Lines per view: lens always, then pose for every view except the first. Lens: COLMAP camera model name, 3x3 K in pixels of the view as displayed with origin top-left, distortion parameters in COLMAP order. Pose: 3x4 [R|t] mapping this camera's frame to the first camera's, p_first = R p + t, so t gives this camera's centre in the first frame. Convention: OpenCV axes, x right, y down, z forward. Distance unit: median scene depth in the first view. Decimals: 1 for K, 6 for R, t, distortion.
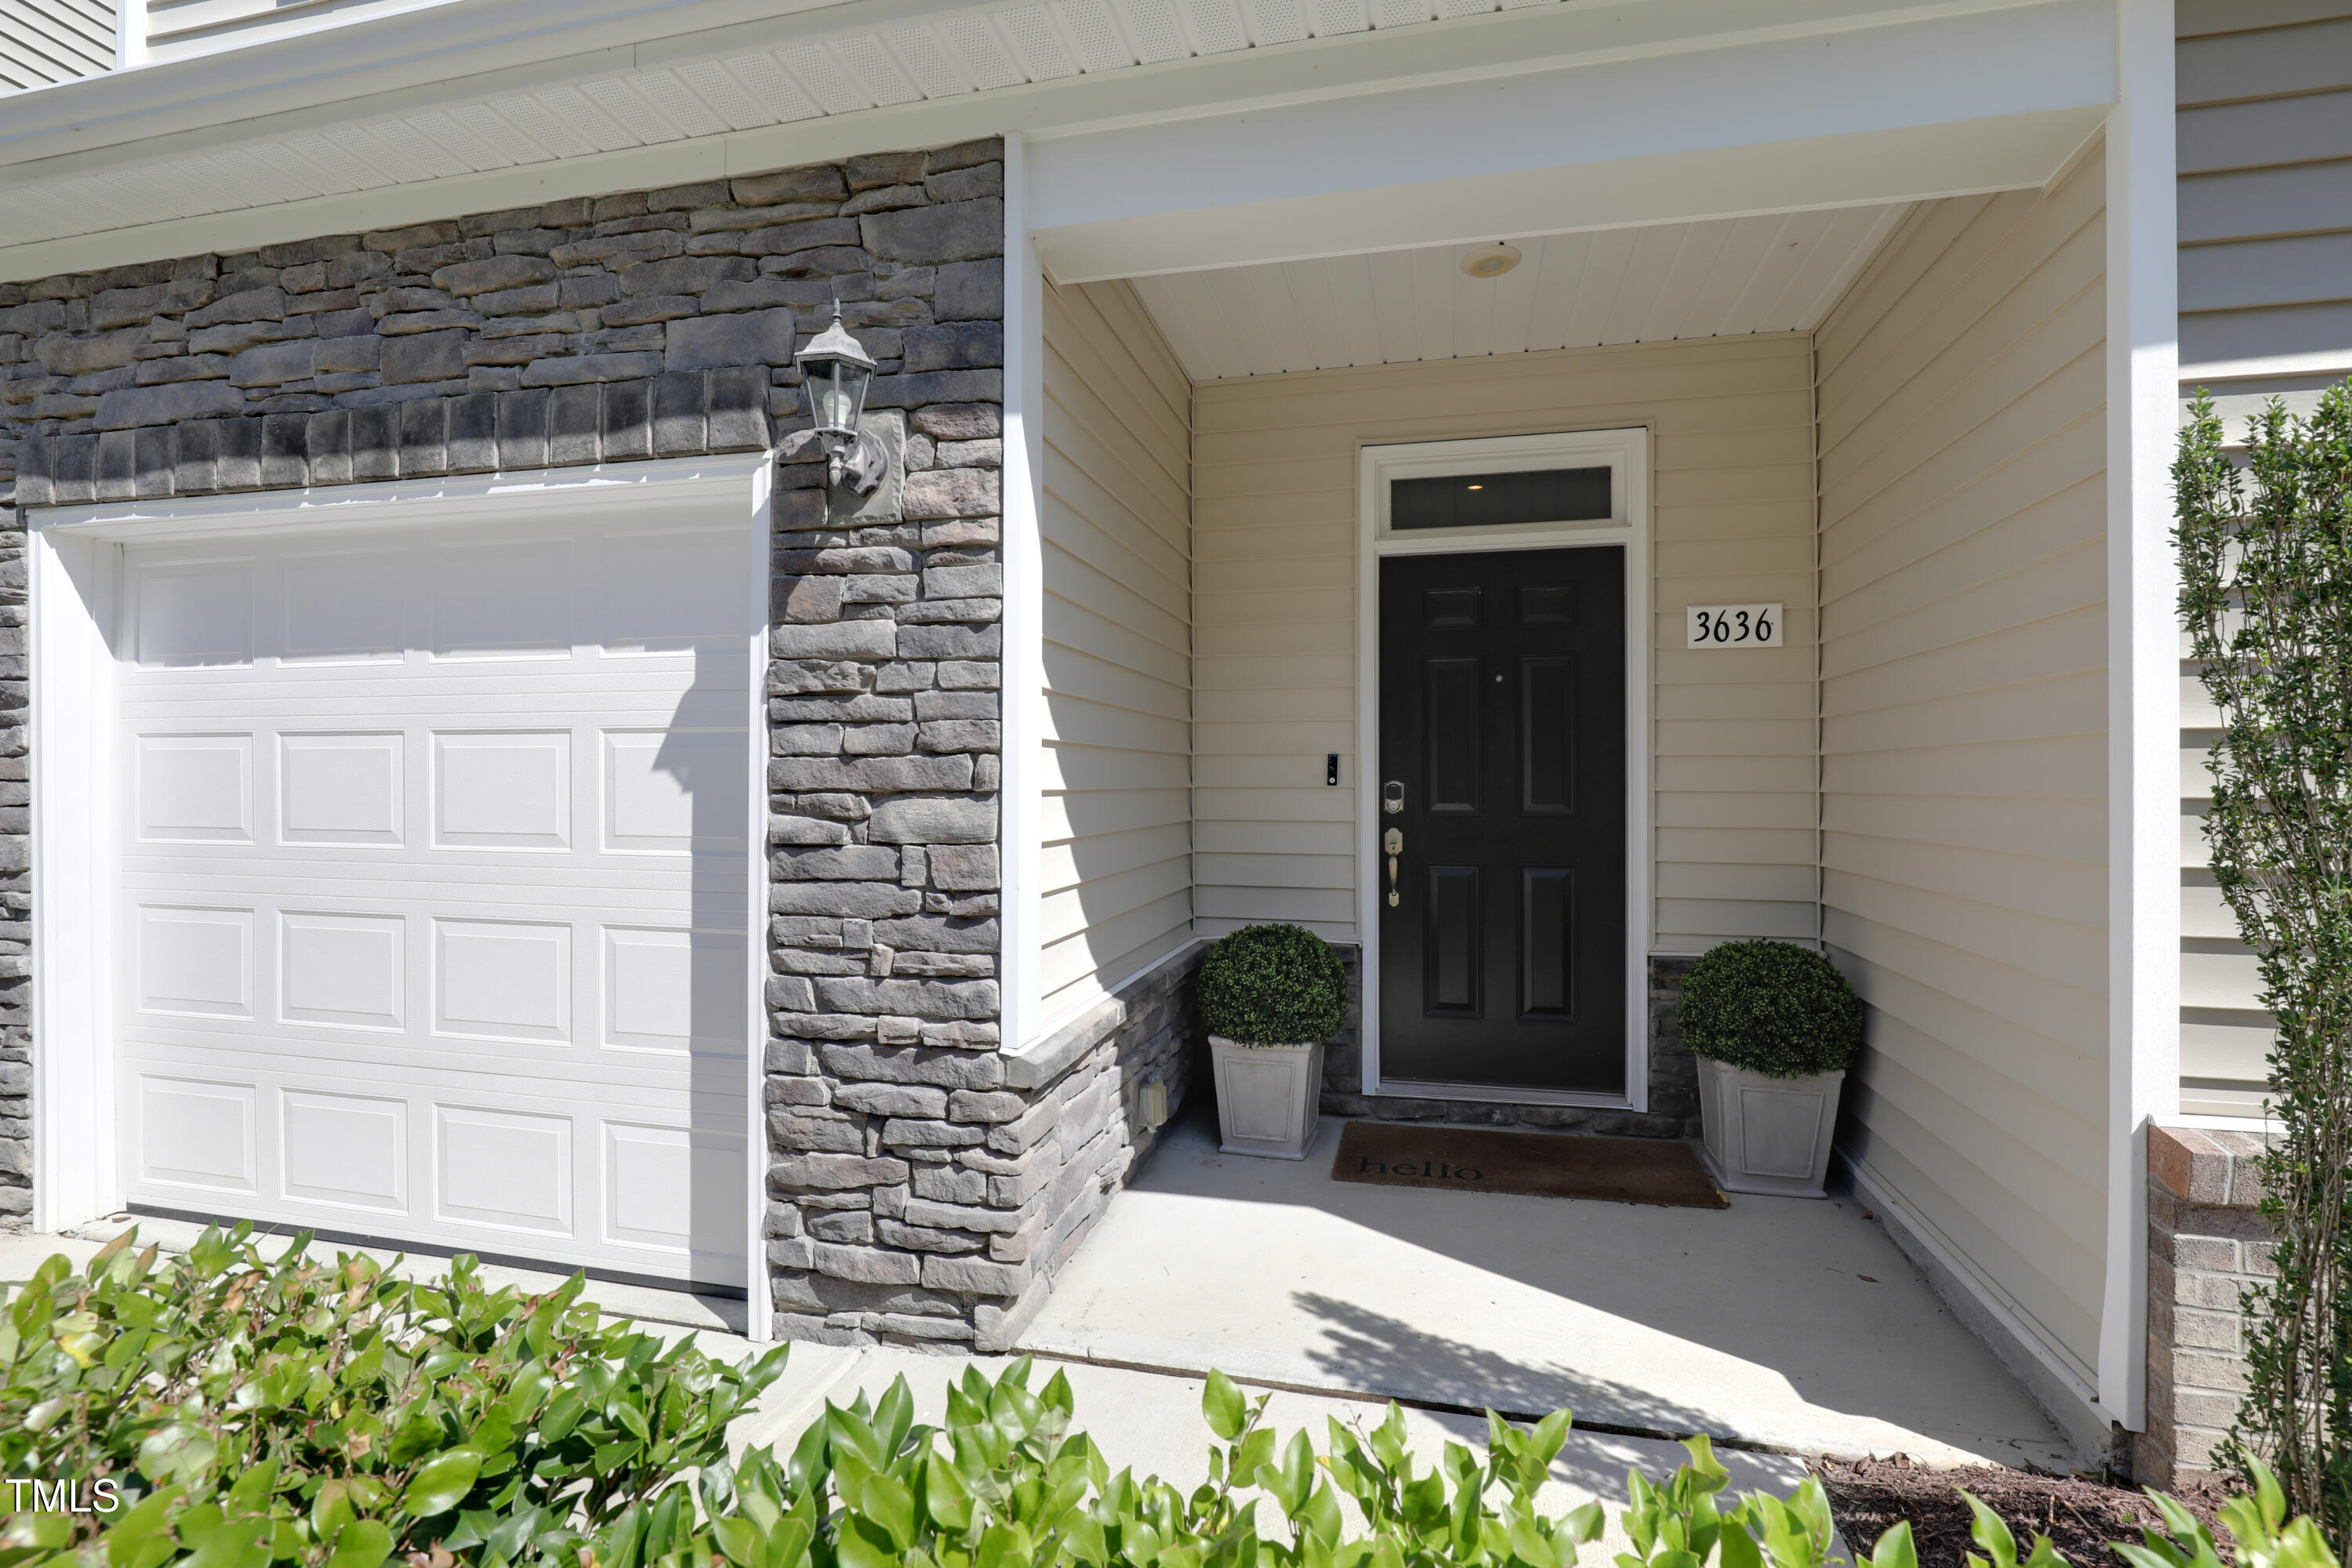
lens RADIAL K [[1113.7, 0, 1170.5], [0, 1113.7, 783.5], [0, 0, 1]] dist [-0.023448, 0.002854]
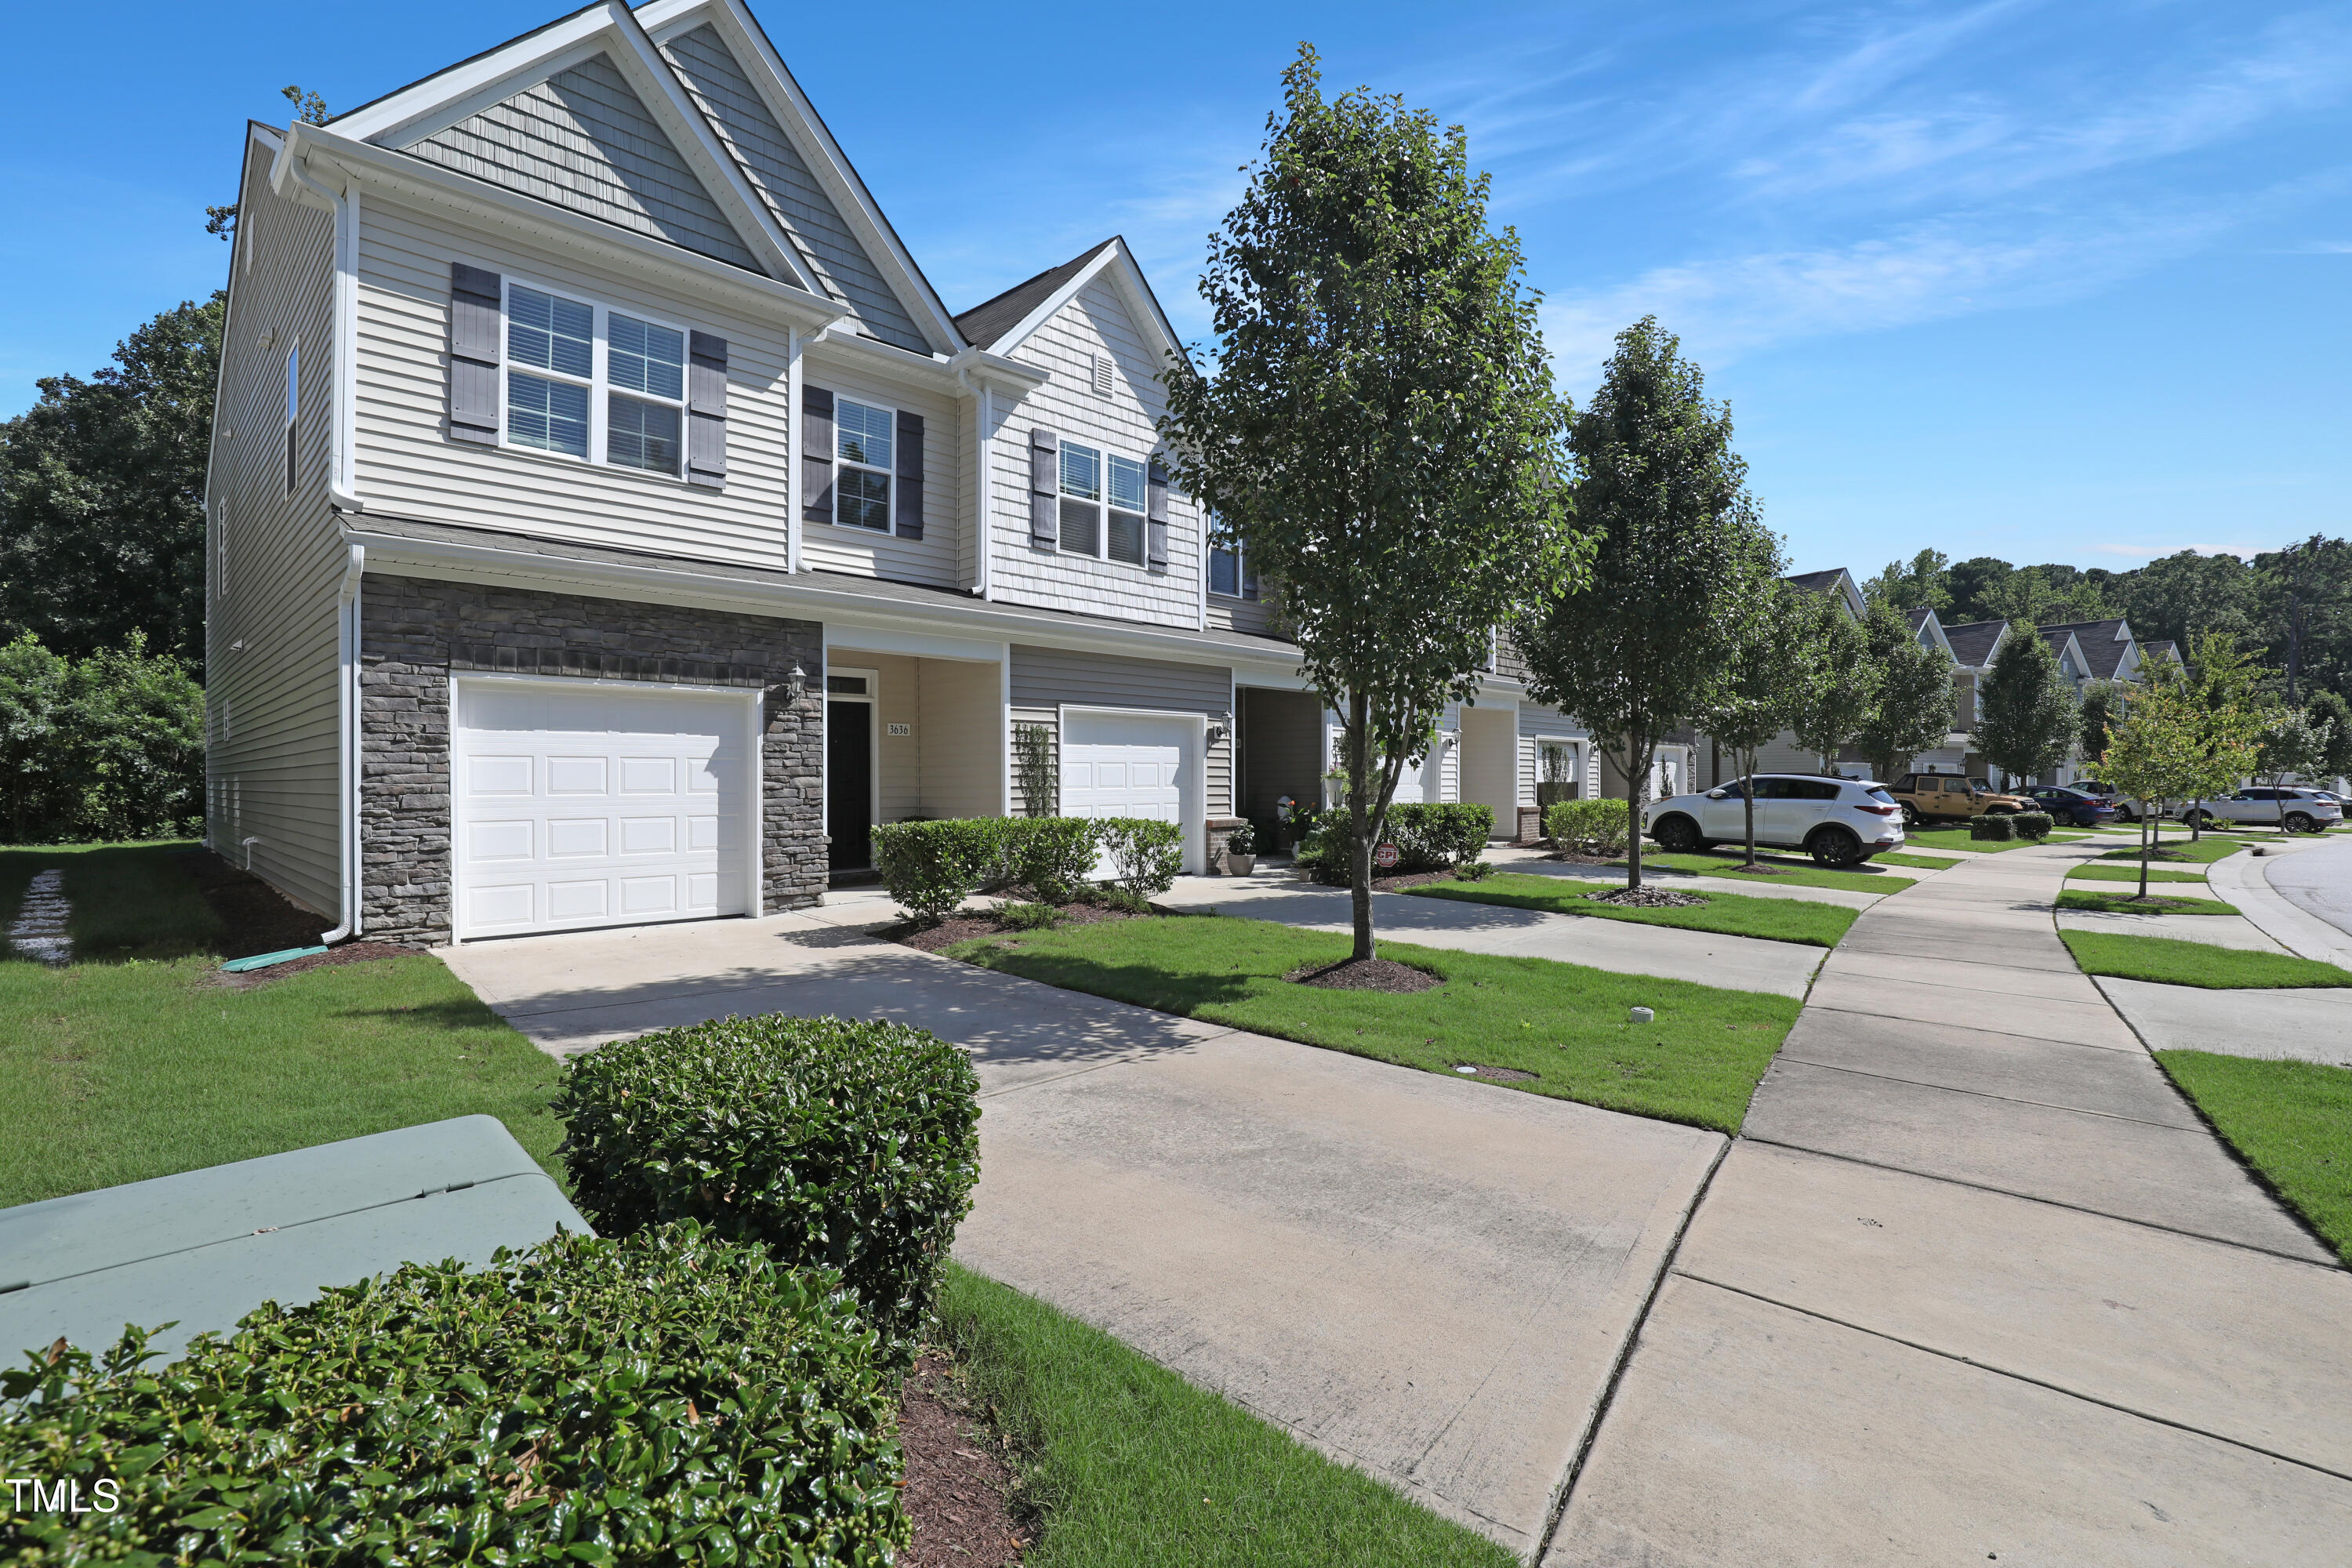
lens RADIAL K [[1113.7, 0, 1178.3], [0, 1113.7, 779.9], [0, 0, 1]] dist [-0.023448, 0.002854]
pose [[0.515988, -0.005191, 0.856580, -2.948012], [0.007267, 0.999972, 0.001683, 0.026881], [-0.856565, 0.005357, 0.516012, -2.267753]]
